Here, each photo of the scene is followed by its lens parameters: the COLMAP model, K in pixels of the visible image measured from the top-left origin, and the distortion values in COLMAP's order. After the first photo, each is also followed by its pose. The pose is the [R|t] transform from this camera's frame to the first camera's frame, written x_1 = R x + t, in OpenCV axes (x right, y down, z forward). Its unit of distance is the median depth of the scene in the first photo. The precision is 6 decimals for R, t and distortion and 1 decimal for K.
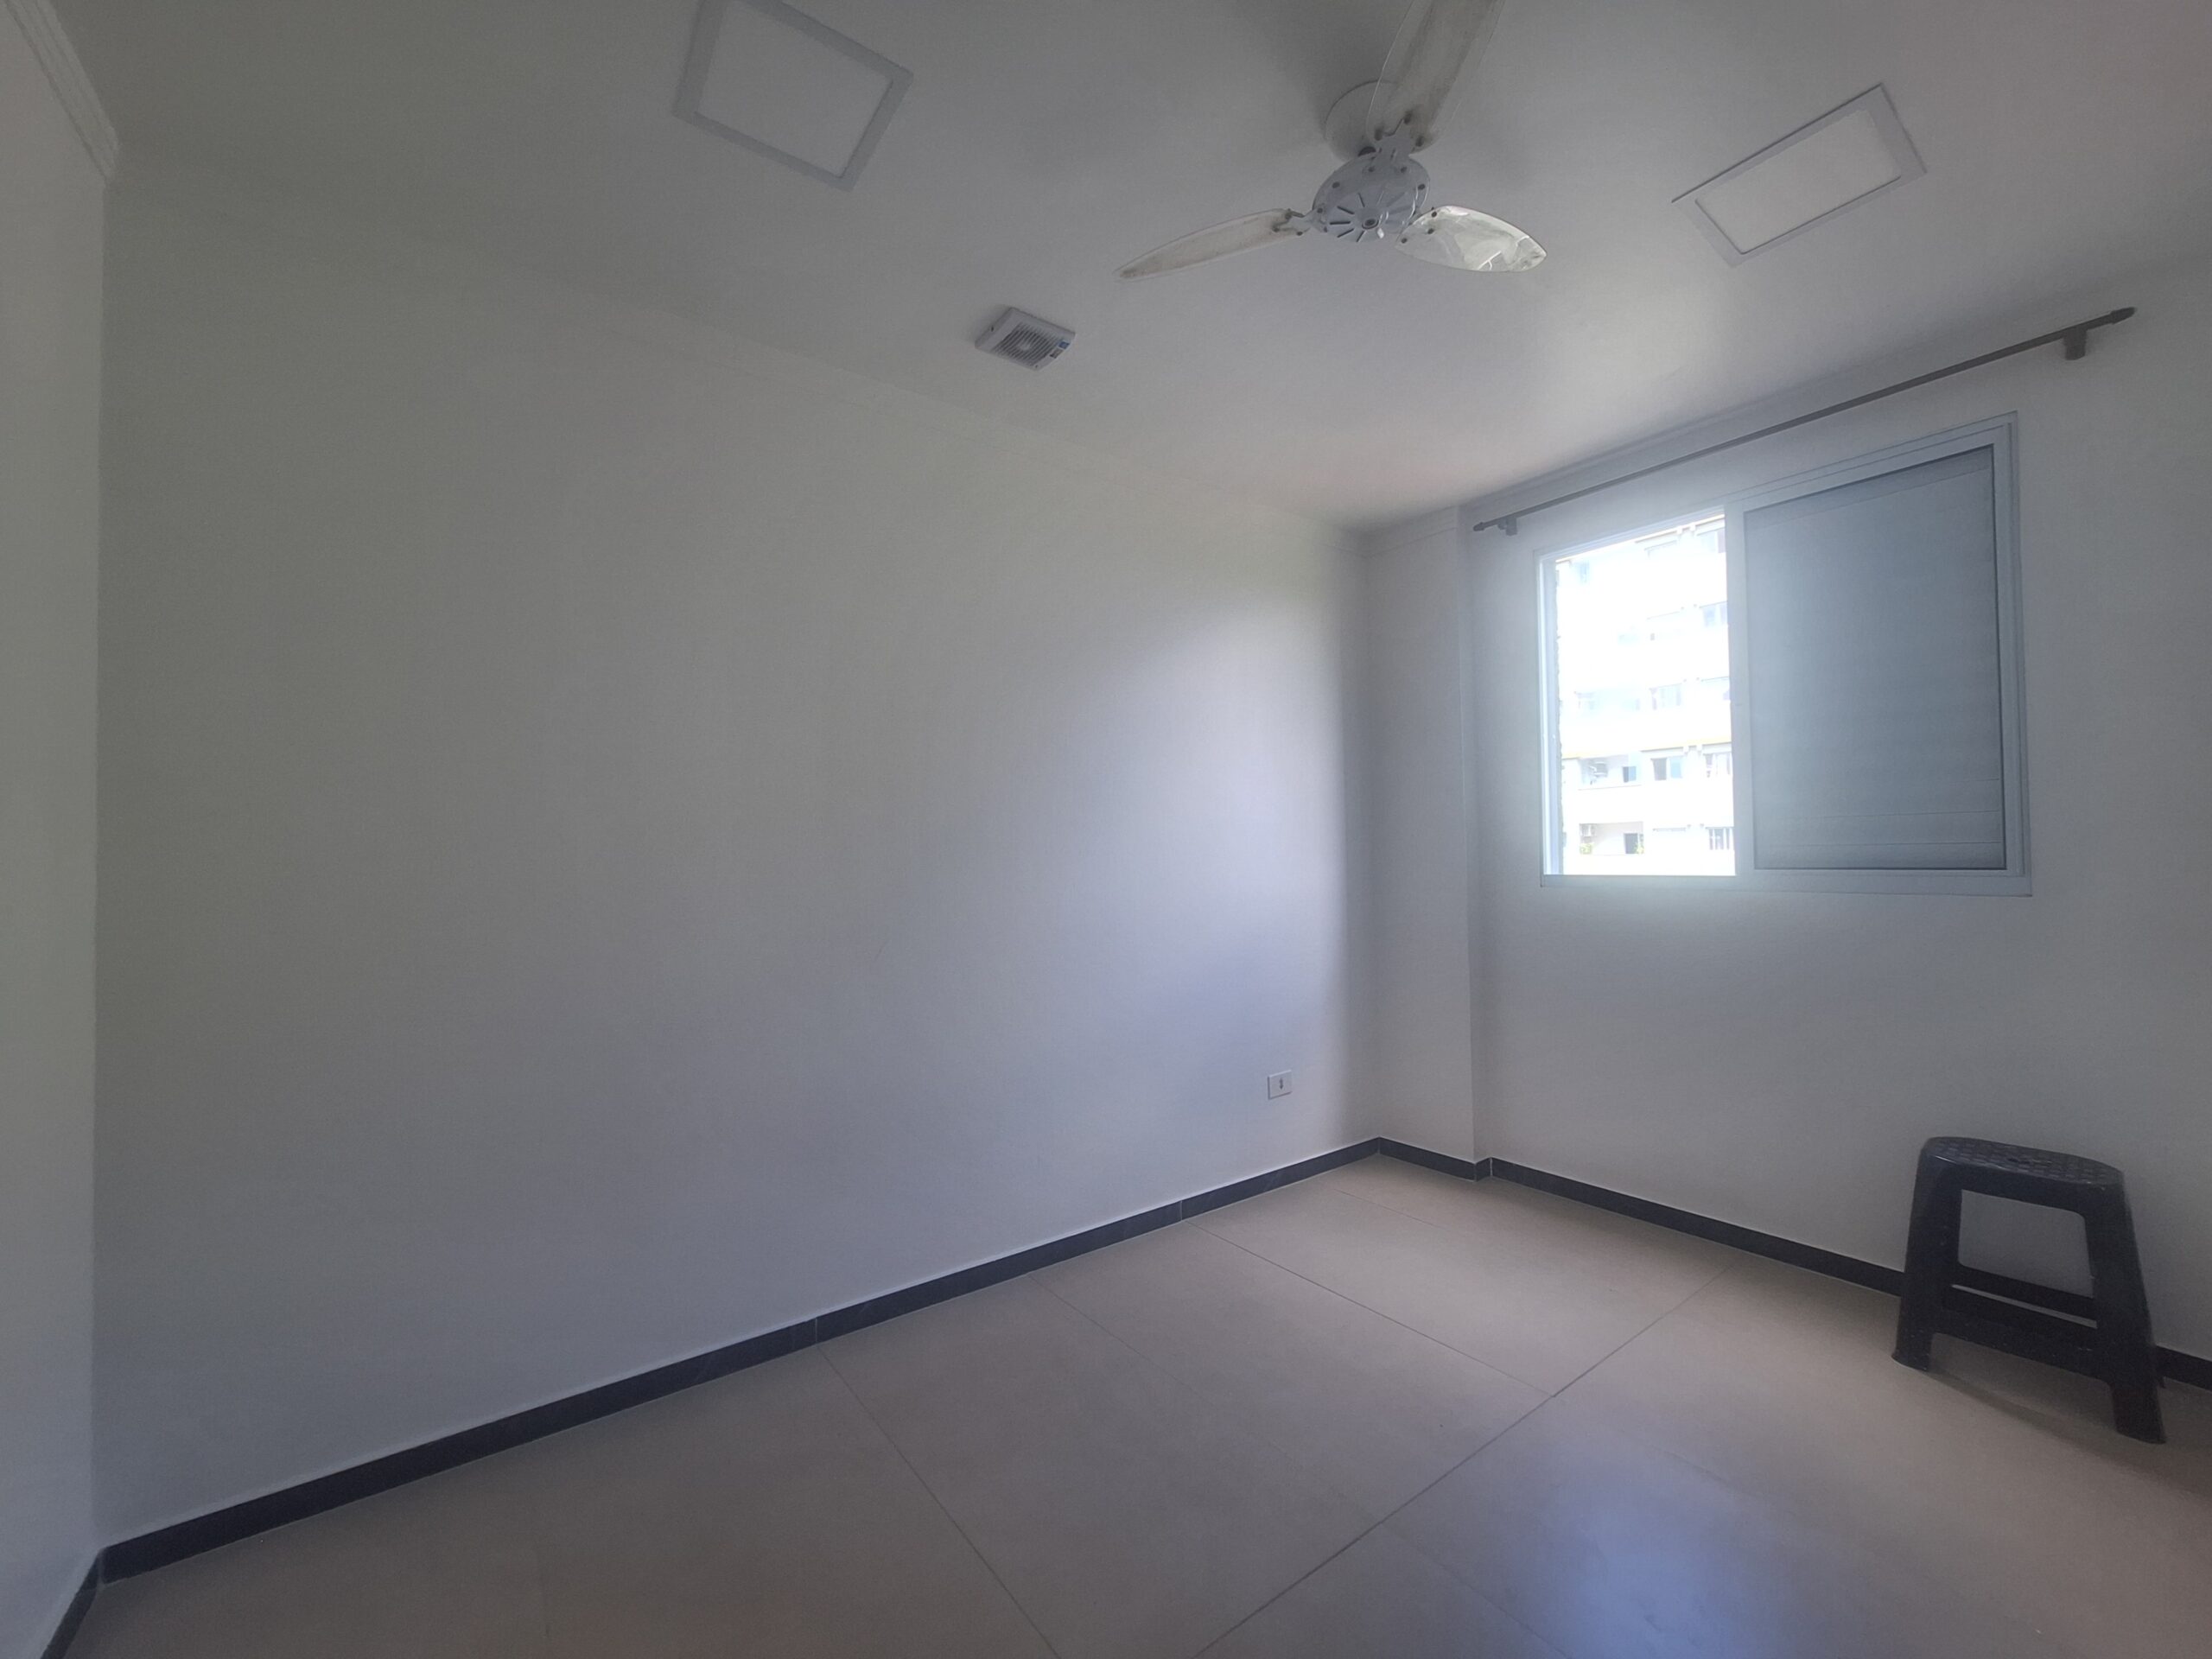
lens RADIAL K [[882.6, 0, 1096.3], [0, 882.6, 837.7], [0, 0, 1]] dist [-0.002237, -0.000085]
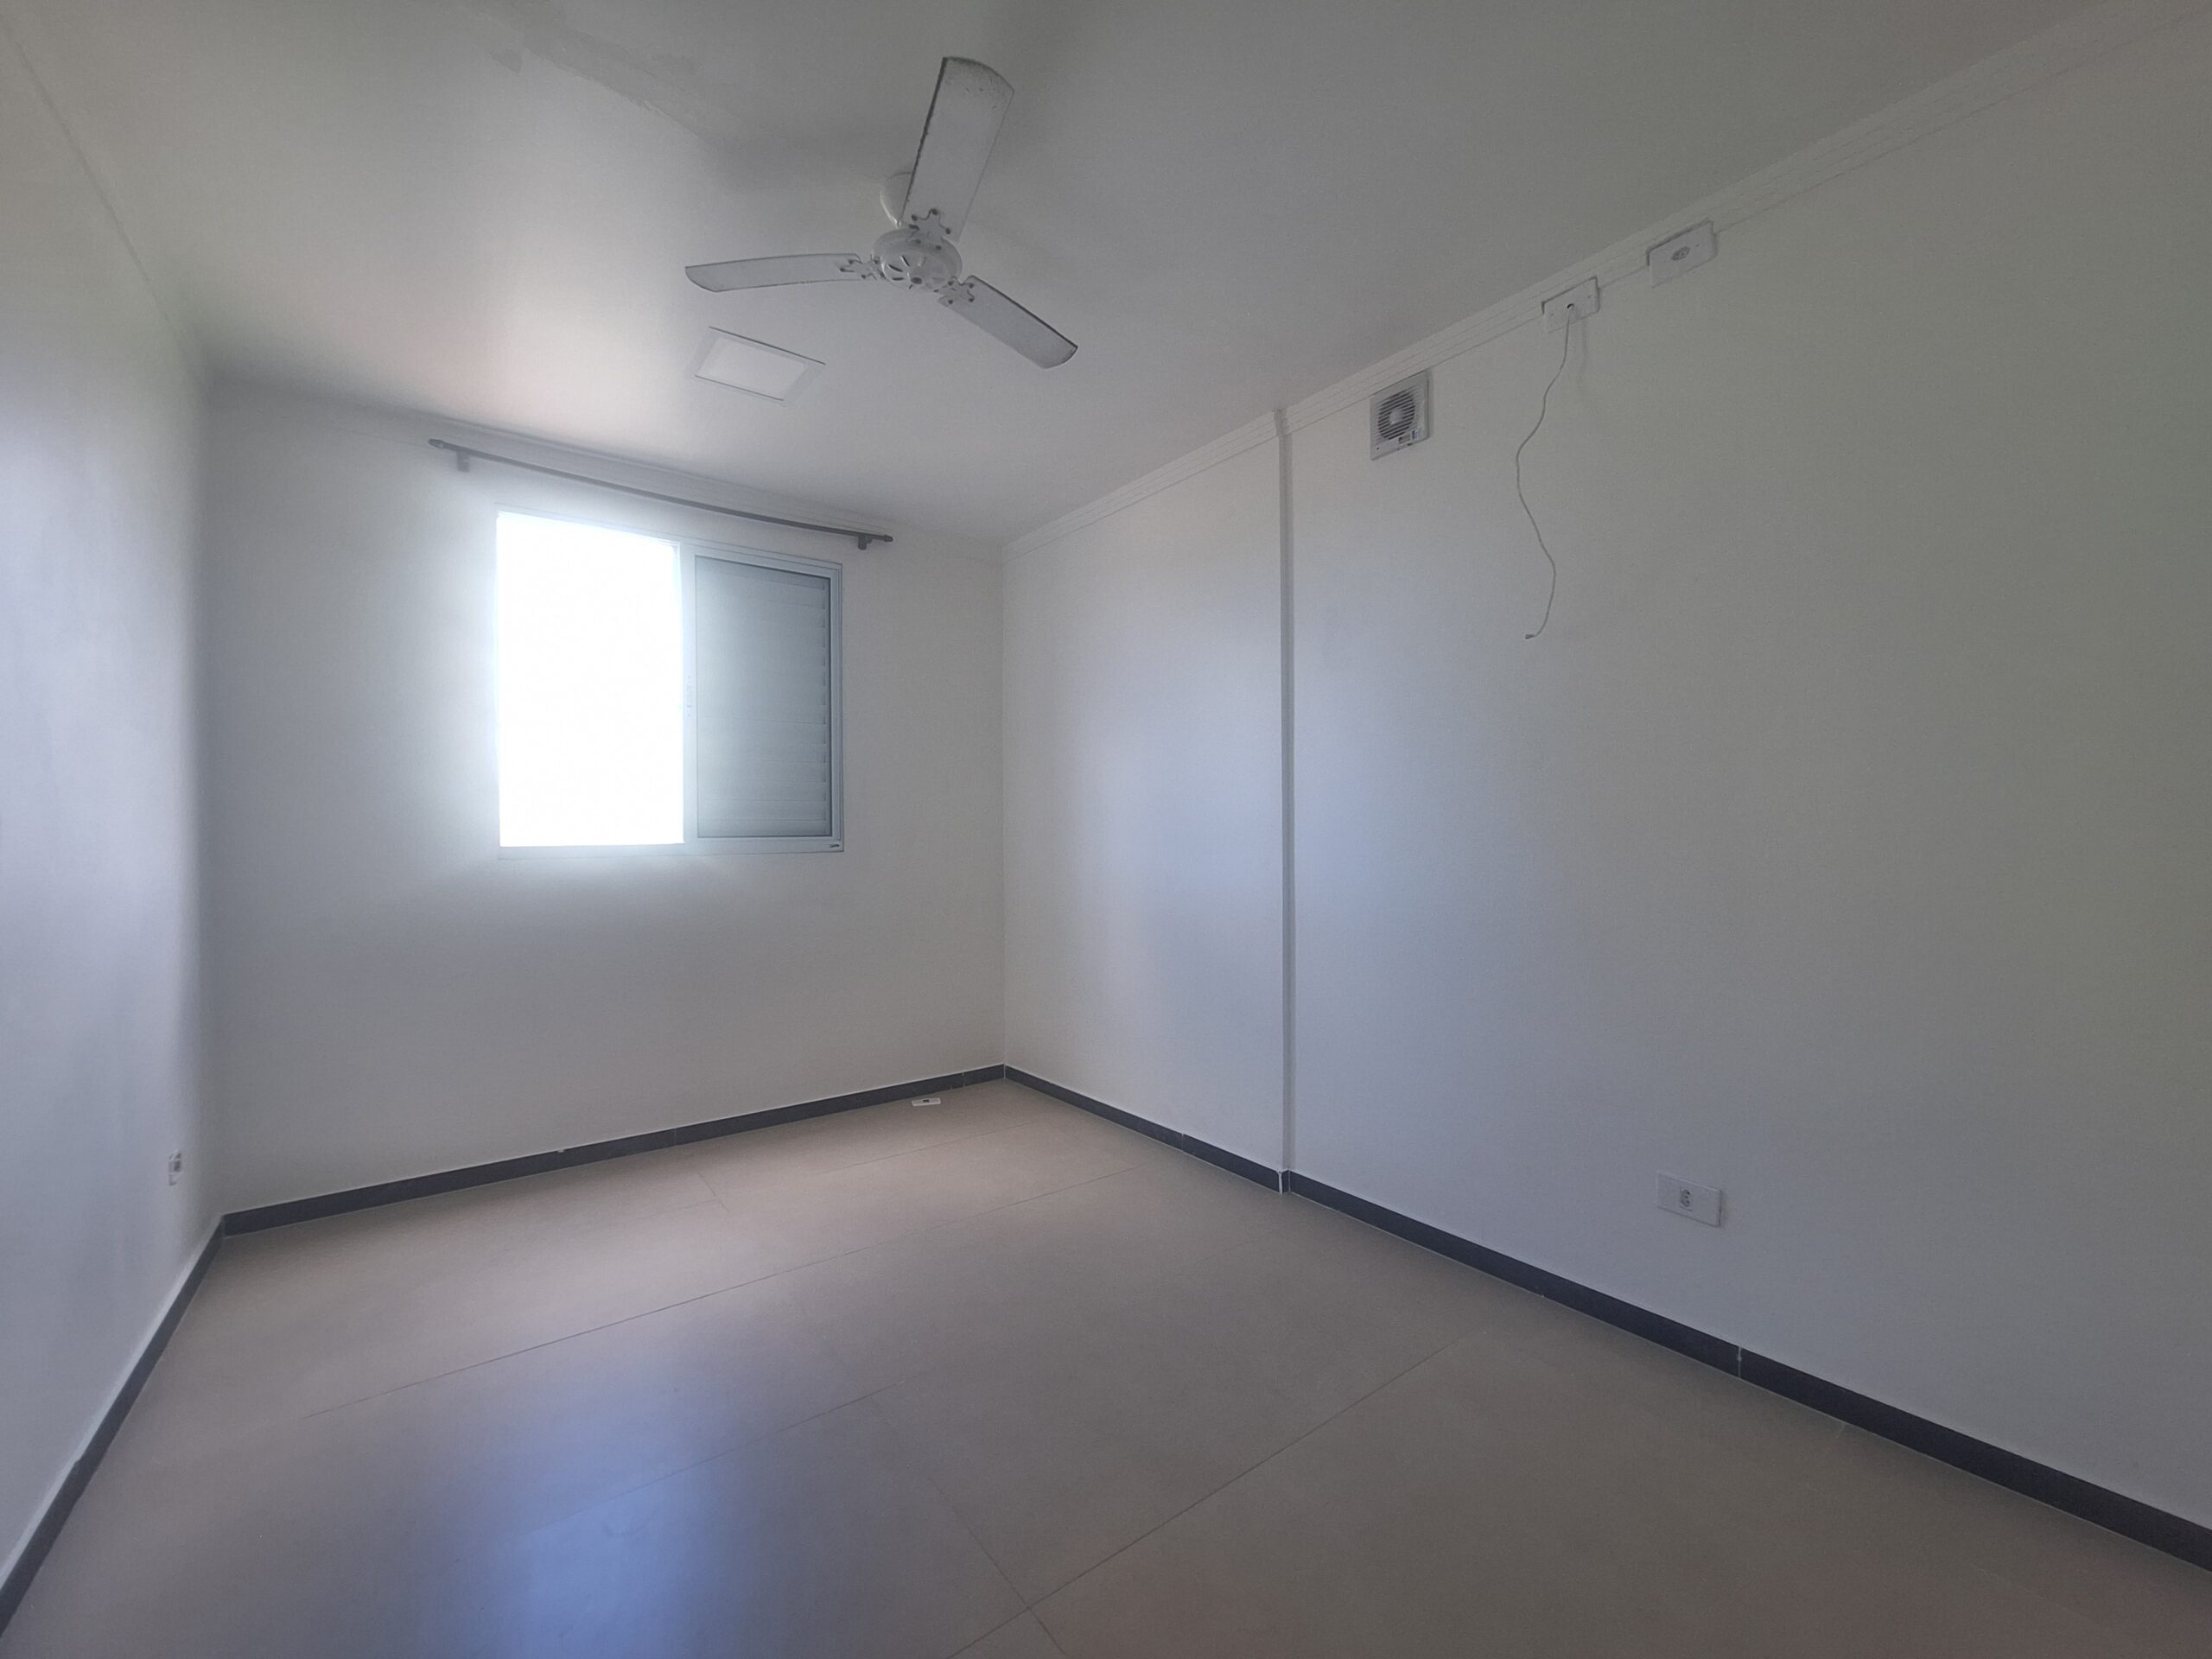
lens RADIAL K [[882.6, 0, 1096.3], [0, 882.6, 837.7], [0, 0, 1]] dist [-0.002237, -0.000085]
pose [[-0.051529, 0.011857, 0.998601, -0.646772], [-0.001544, 0.999927, -0.011952, 0.056769], [-0.998670, -0.002157, -0.051507, 0.579008]]
